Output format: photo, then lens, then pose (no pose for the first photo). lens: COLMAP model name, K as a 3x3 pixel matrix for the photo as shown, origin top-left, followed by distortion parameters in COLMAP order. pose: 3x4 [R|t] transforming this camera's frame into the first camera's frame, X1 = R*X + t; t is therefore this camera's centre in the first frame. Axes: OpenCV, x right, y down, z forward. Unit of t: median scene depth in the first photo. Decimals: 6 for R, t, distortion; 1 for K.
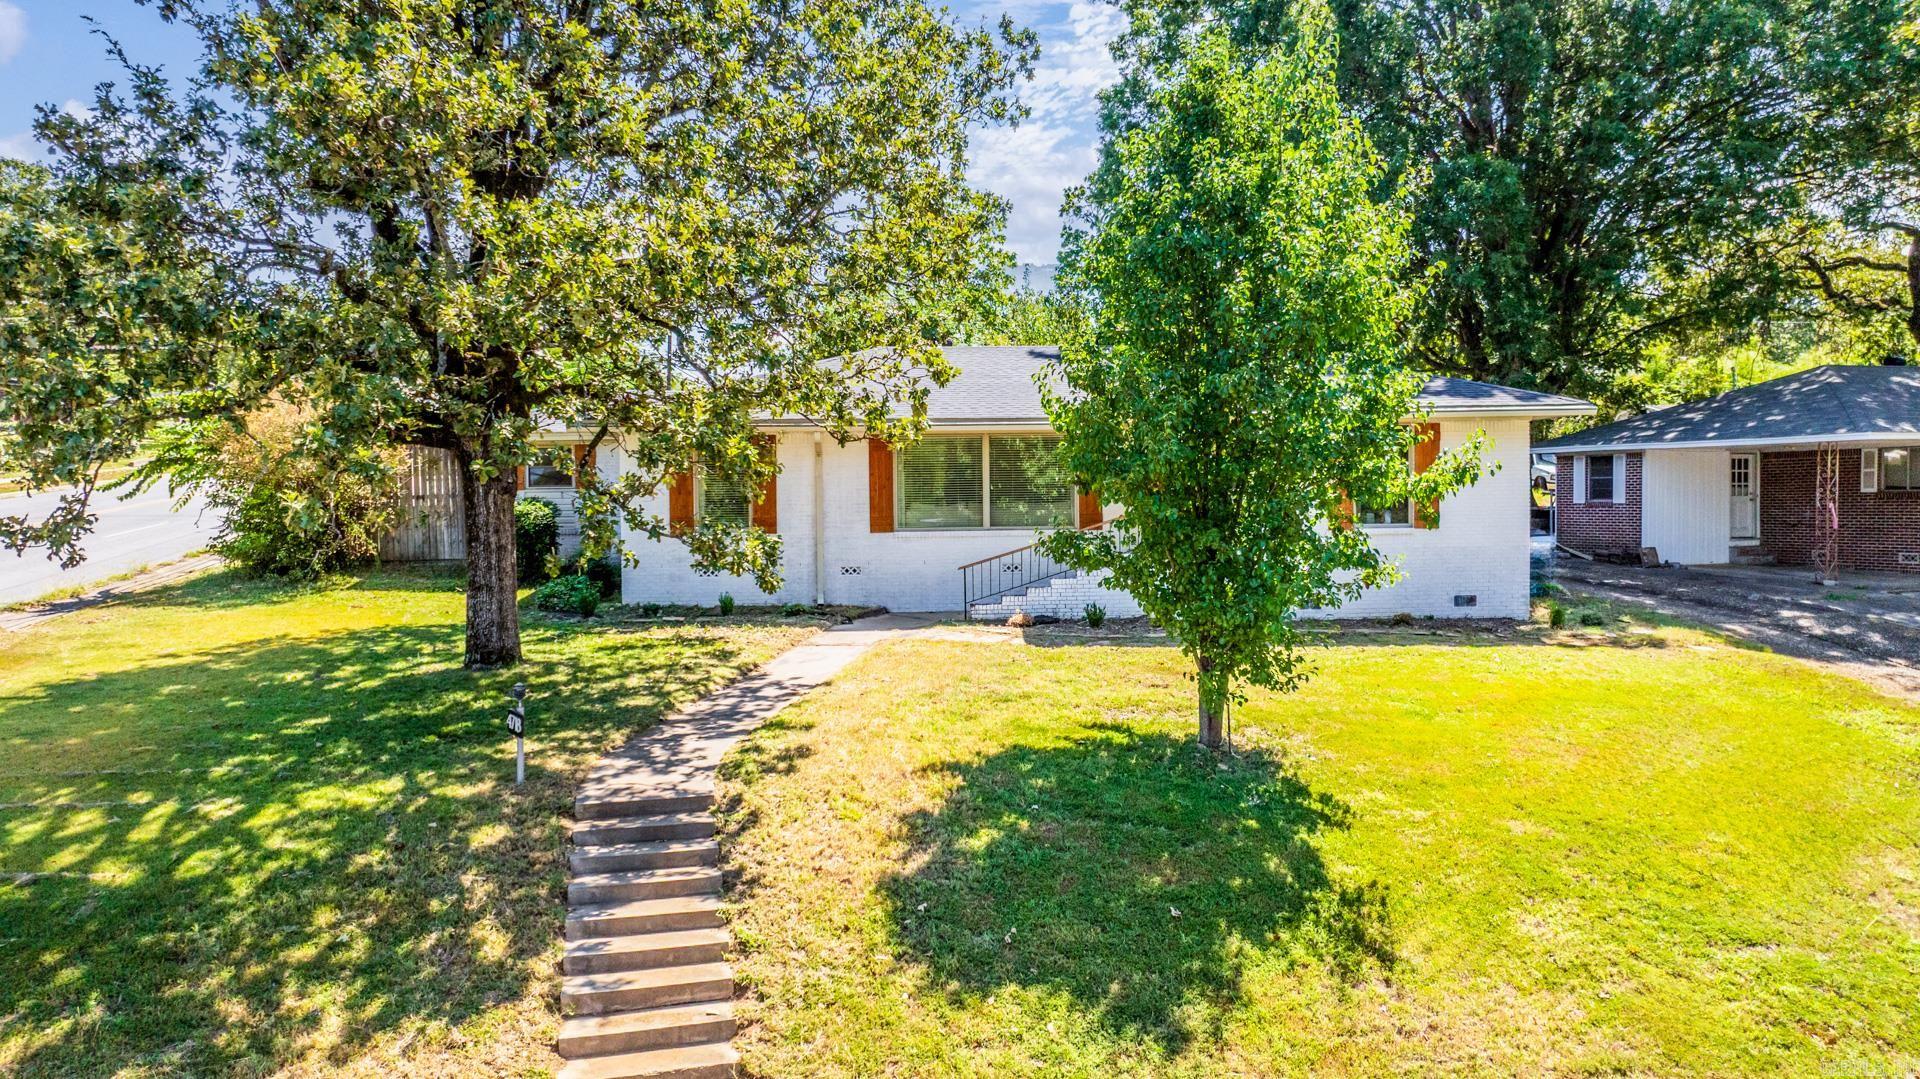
lens RADIAL K [[1438.2, 0, 954.2], [0, 1438.2, 502.9], [0, 0, 1]] dist [-0.030852, -0.004366]
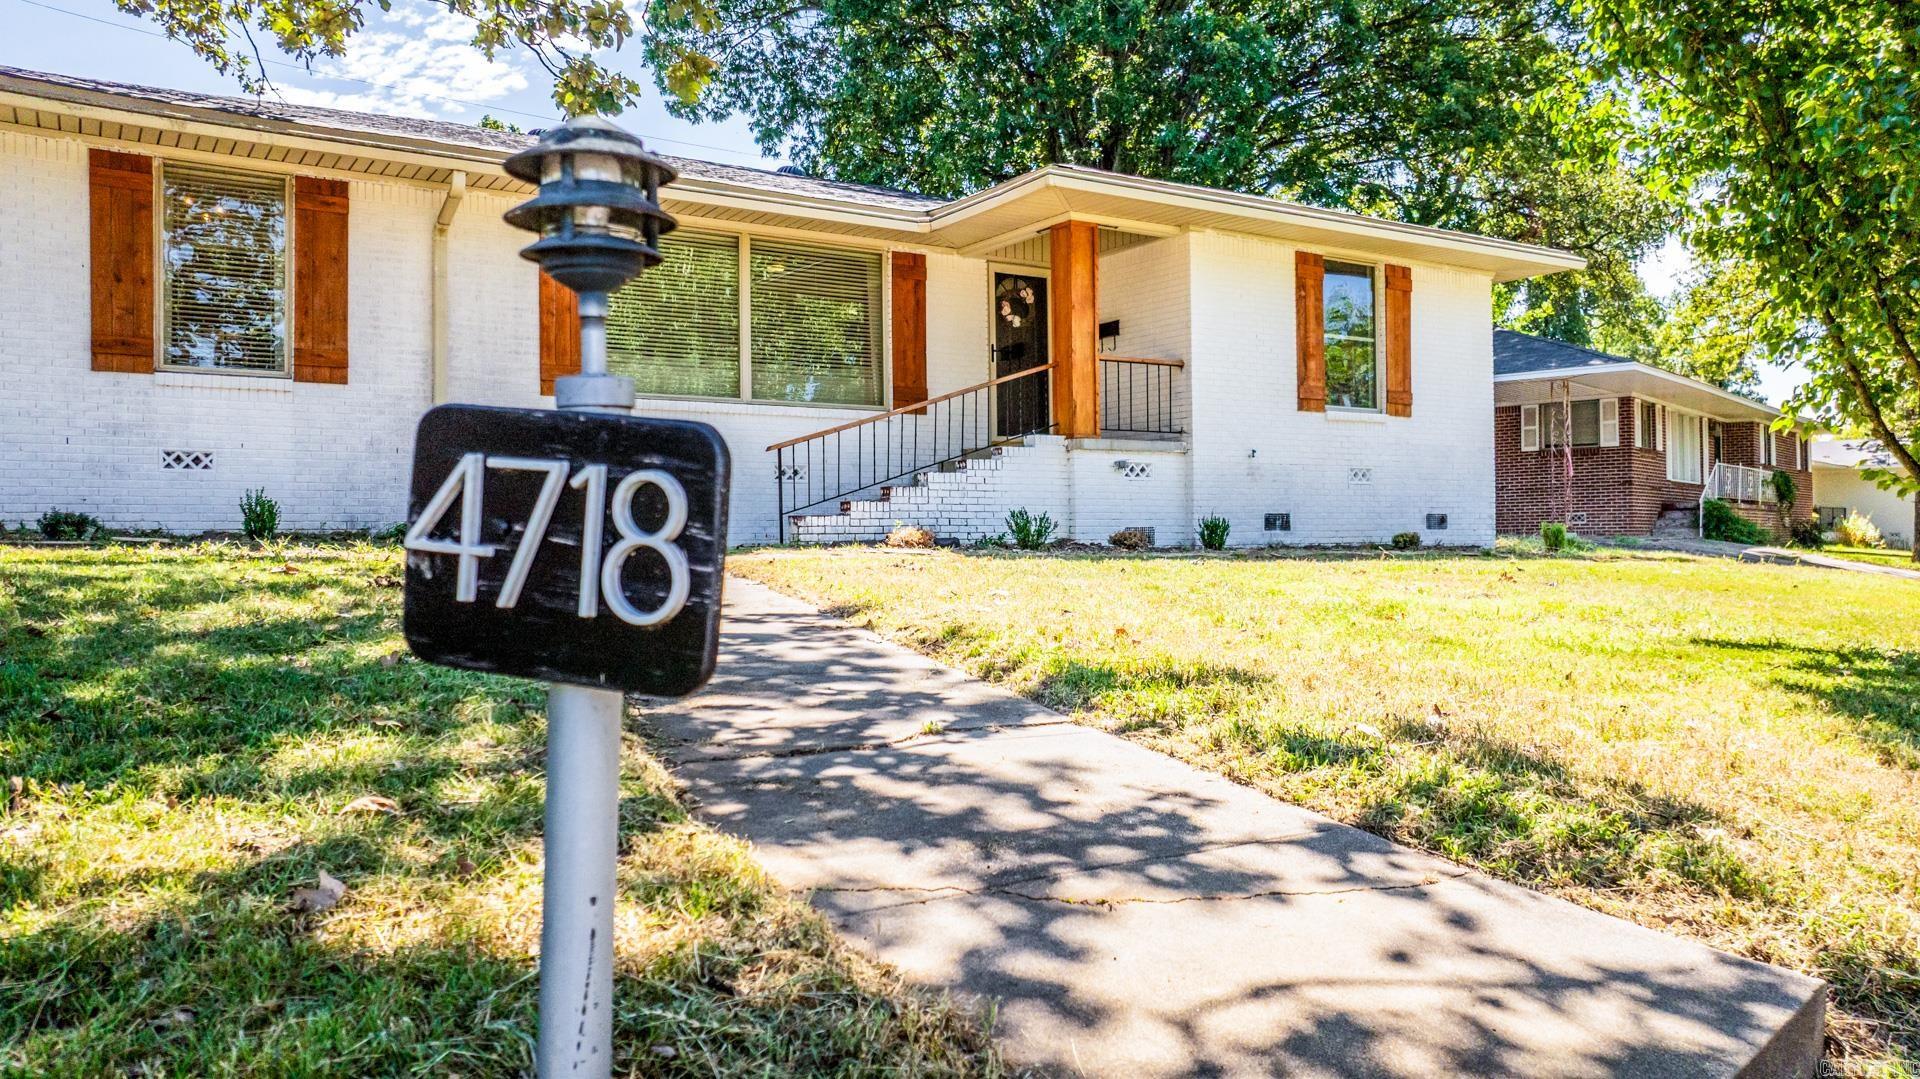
lens RADIAL K [[1423.5, 0, 960.0], [0, 1423.5, 539.5], [0, 0, 1]] dist [-0.019125, 0.004831]
pose [[0.859866, 0.006930, 0.510472, -0.355964], [0.004367, 0.999771, -0.020930, 0.158629], [-0.510501, 0.020226, 0.859640, 0.911748]]
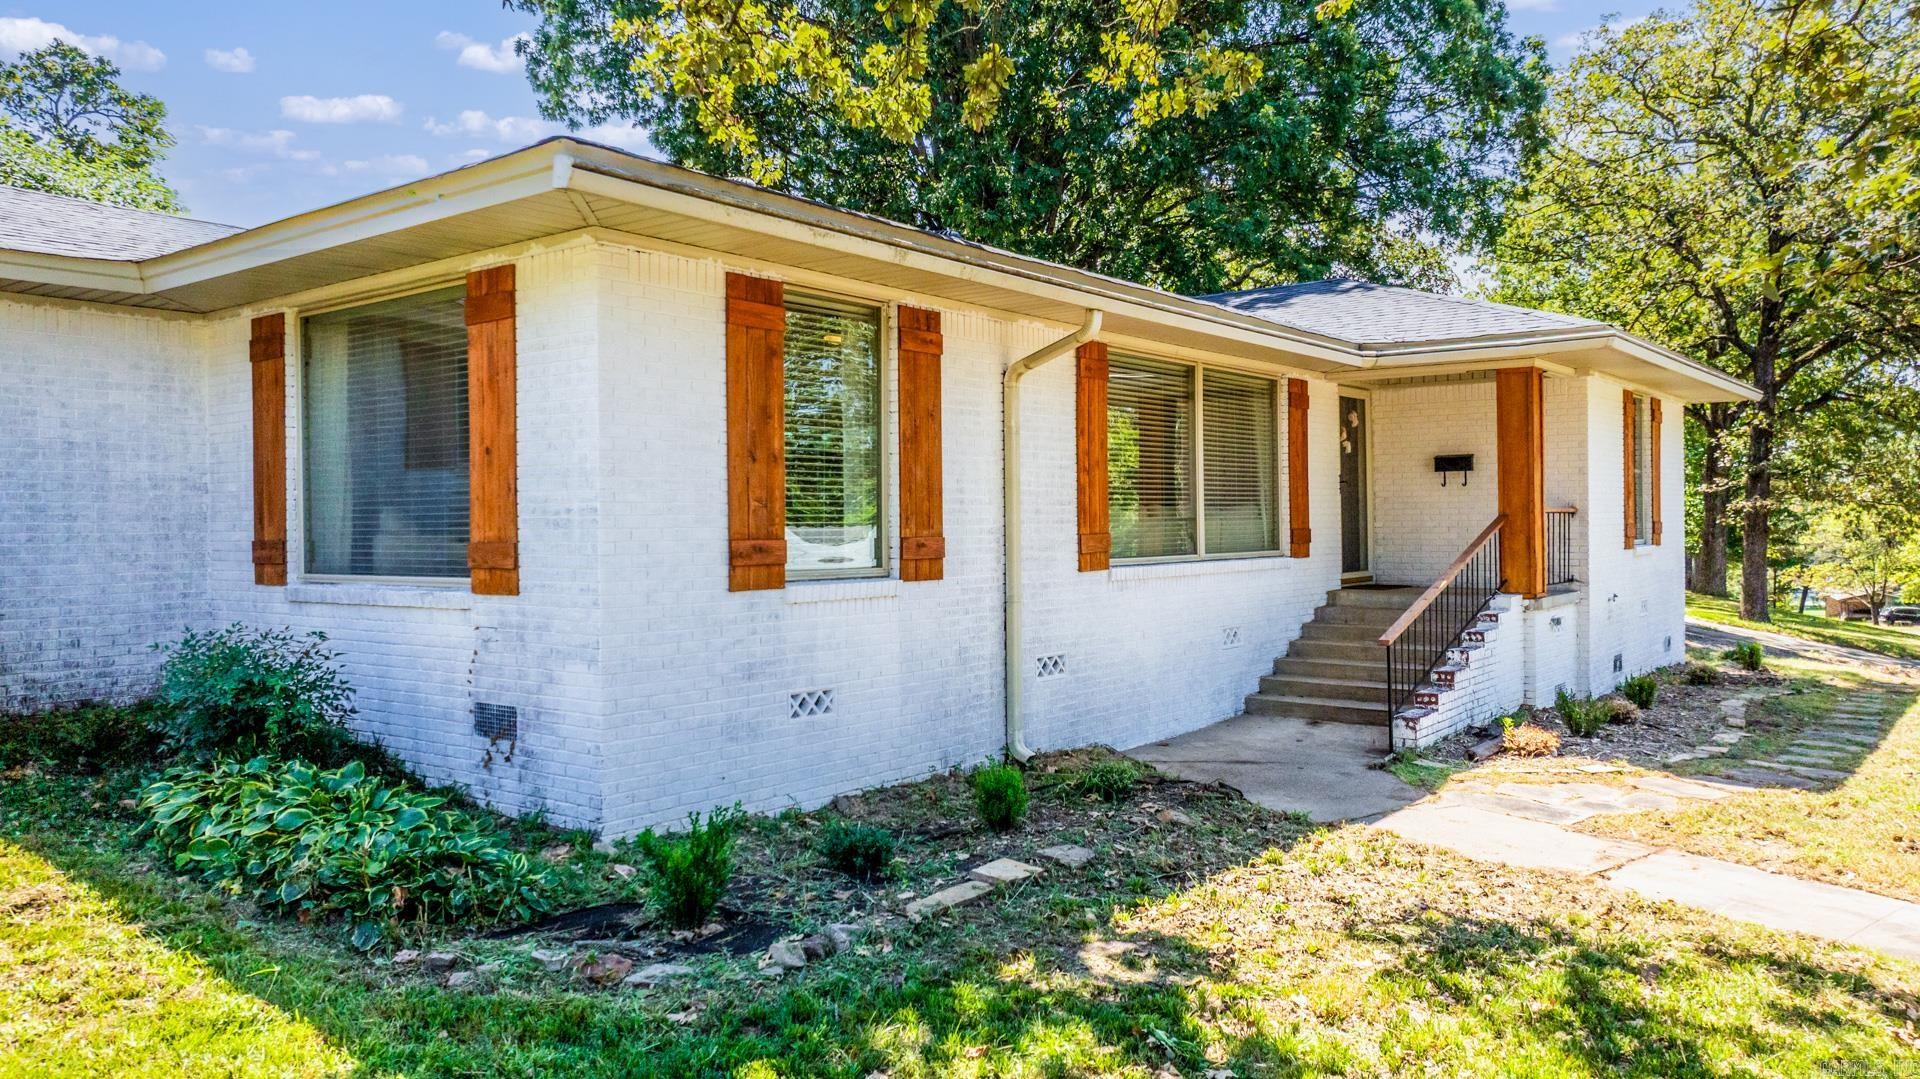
lens RADIAL K [[1423.5, 0, 960.0], [0, 1423.5, 539.5], [0, 0, 1]] dist [-0.019125, 0.004831]
pose [[0.639018, -0.005354, 0.769173, -0.753500], [0.013470, 0.999900, -0.004231, 0.023939], [-0.769074, 0.013064, 0.639026, 1.433057]]
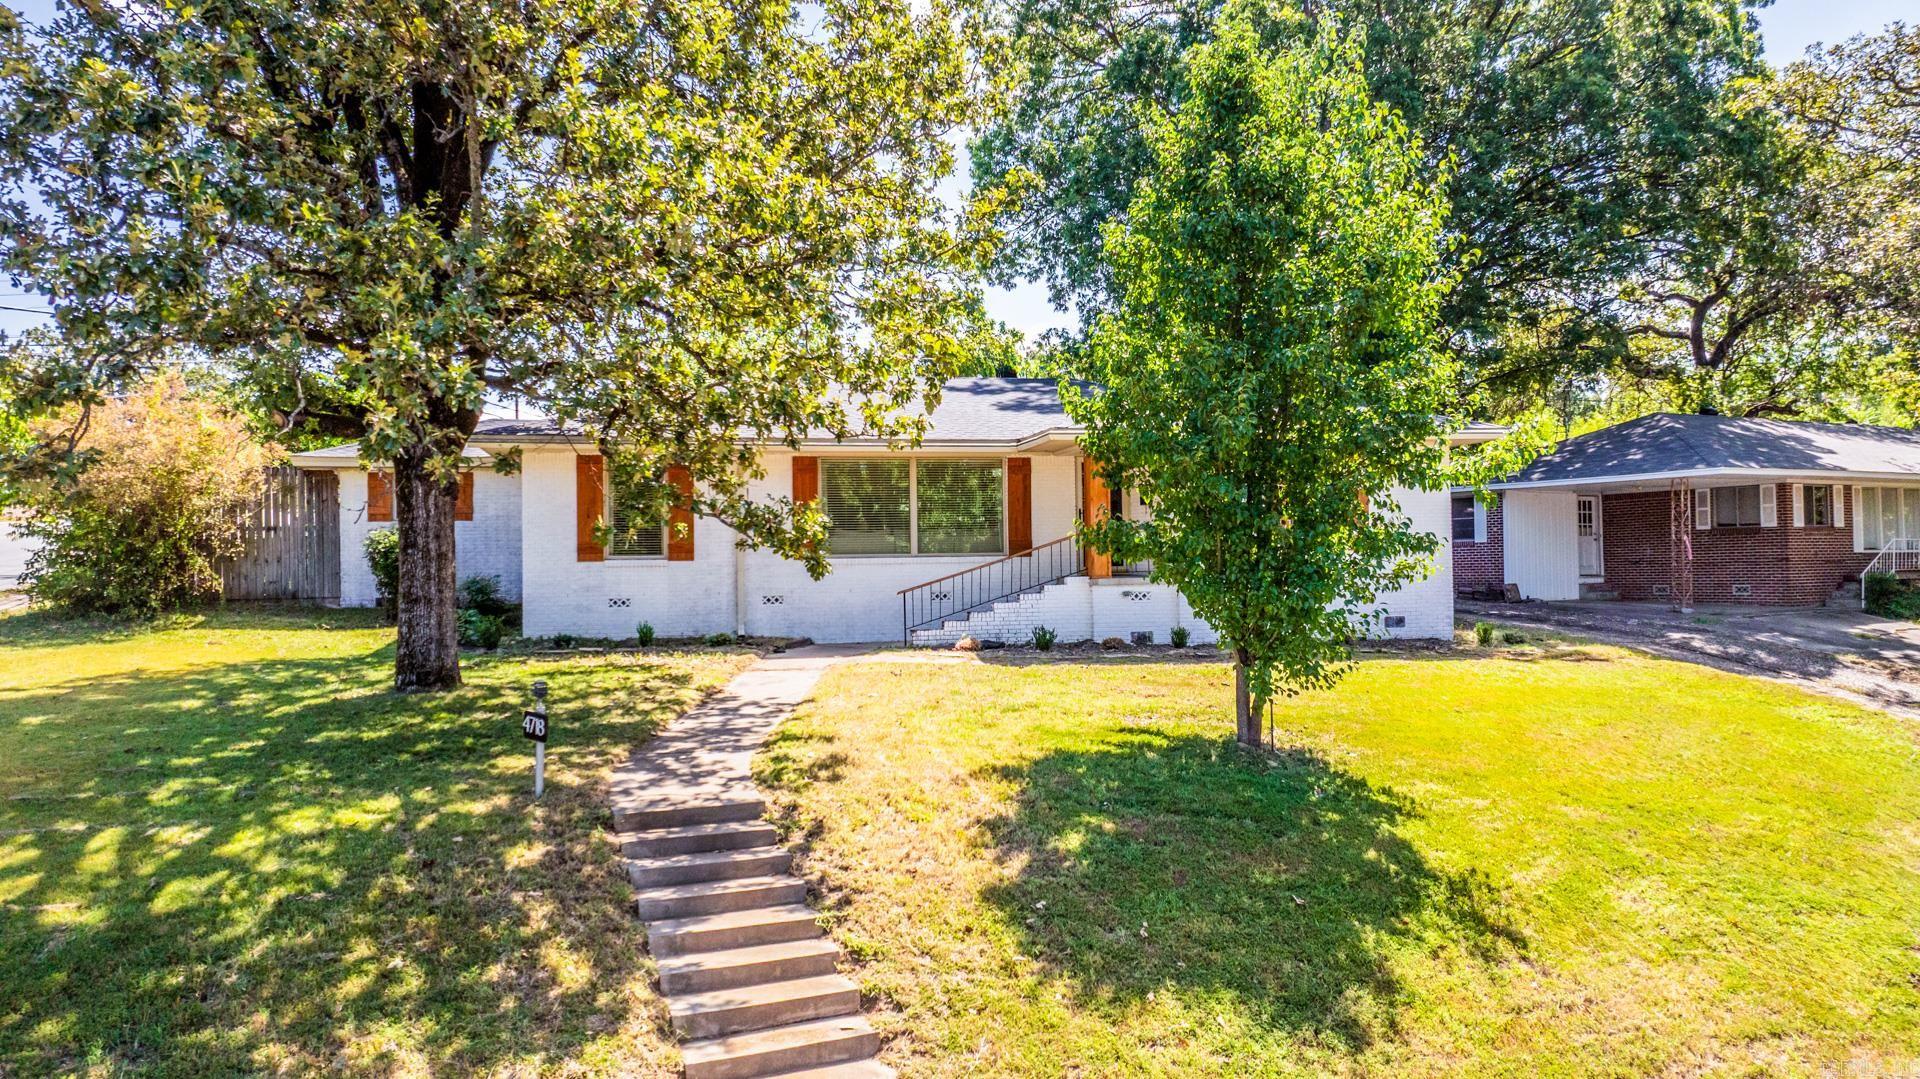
lens RADIAL K [[1423.5, 0, 960.0], [0, 1423.5, 539.5], [0, 0, 1]] dist [-0.019125, 0.004831]
pose [[0.985452, 0.000386, 0.169952, -0.207804], [0.005098, 0.999480, -0.031828, 0.071348], [-0.169876, 0.032231, 0.984938, 0.101419]]
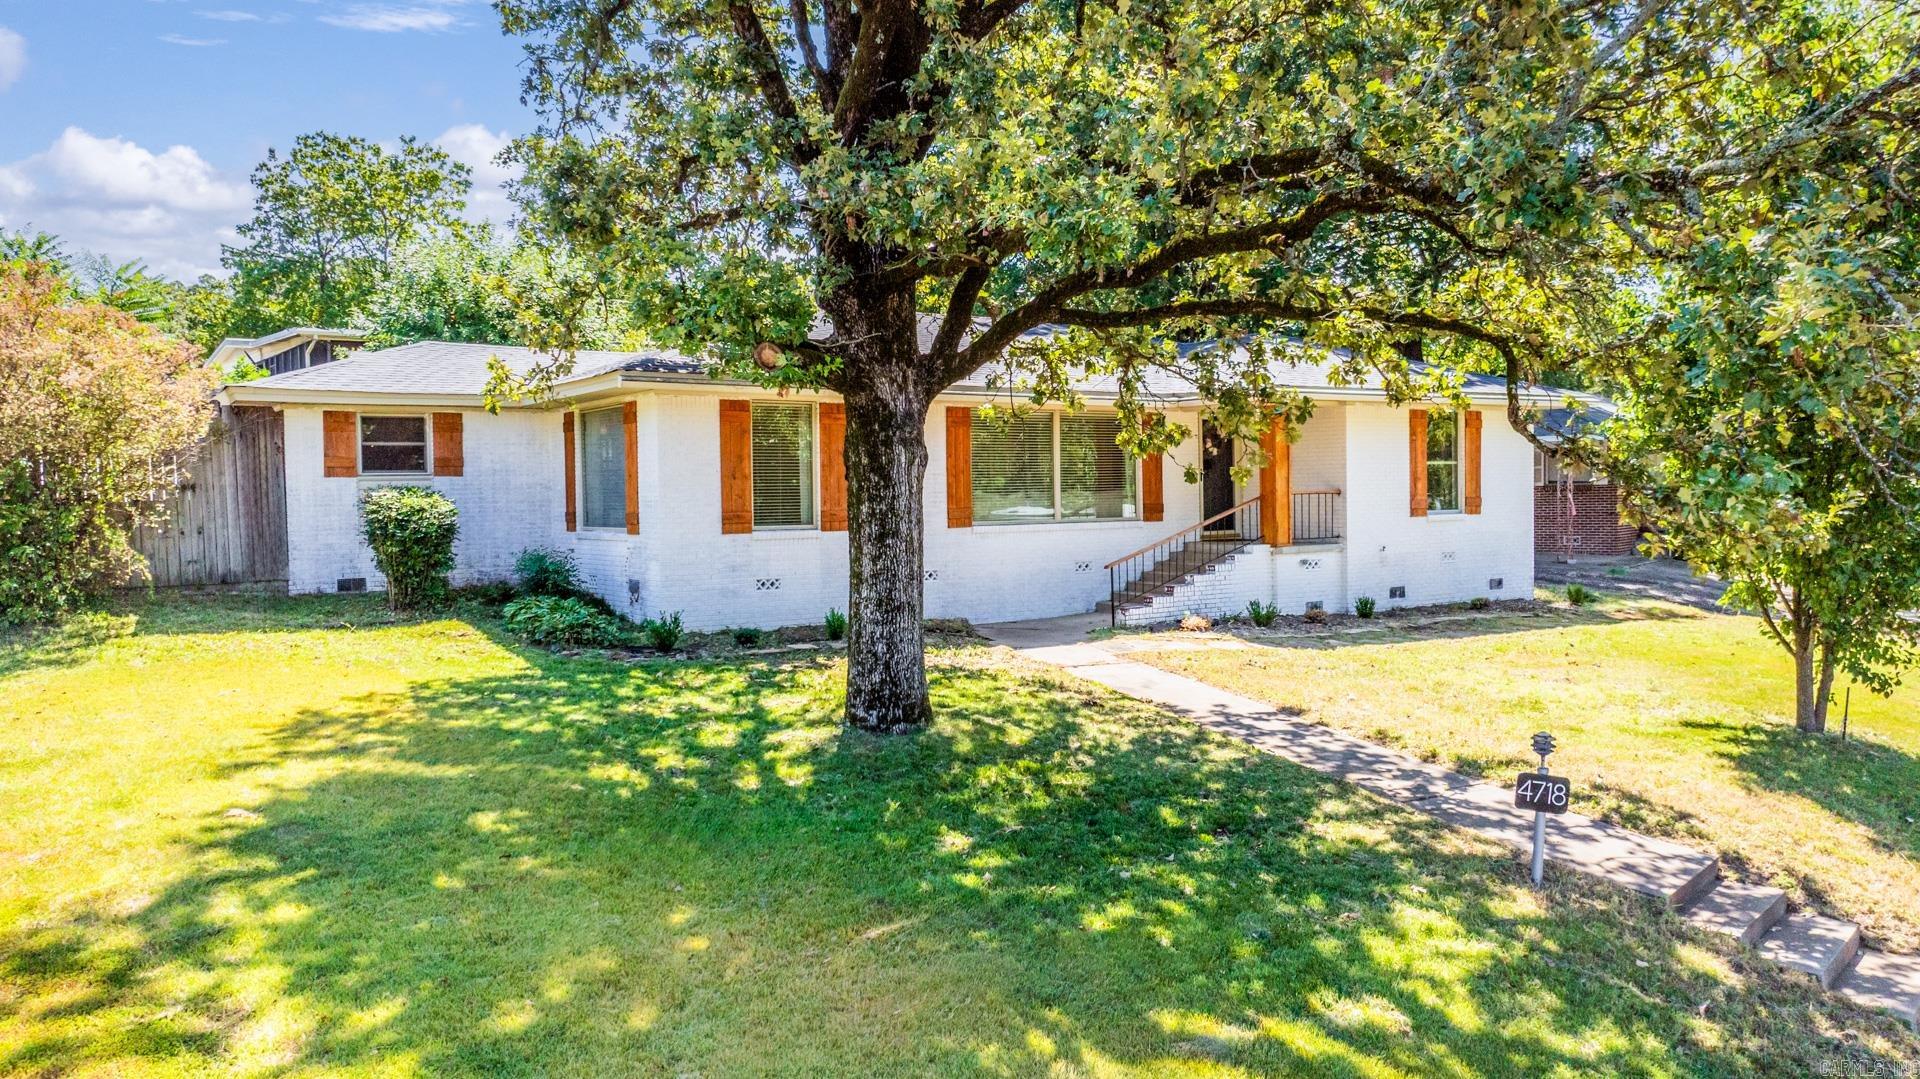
lens RADIAL K [[1423.5, 0, 960.0], [0, 1423.5, 539.5], [0, 0, 1]] dist [-0.019125, 0.004831]
pose [[0.848017, -0.017634, 0.529676, -0.900688], [0.011045, 0.999817, 0.015602, 0.027643], [-0.529855, -0.007380, 0.848056, 0.593205]]
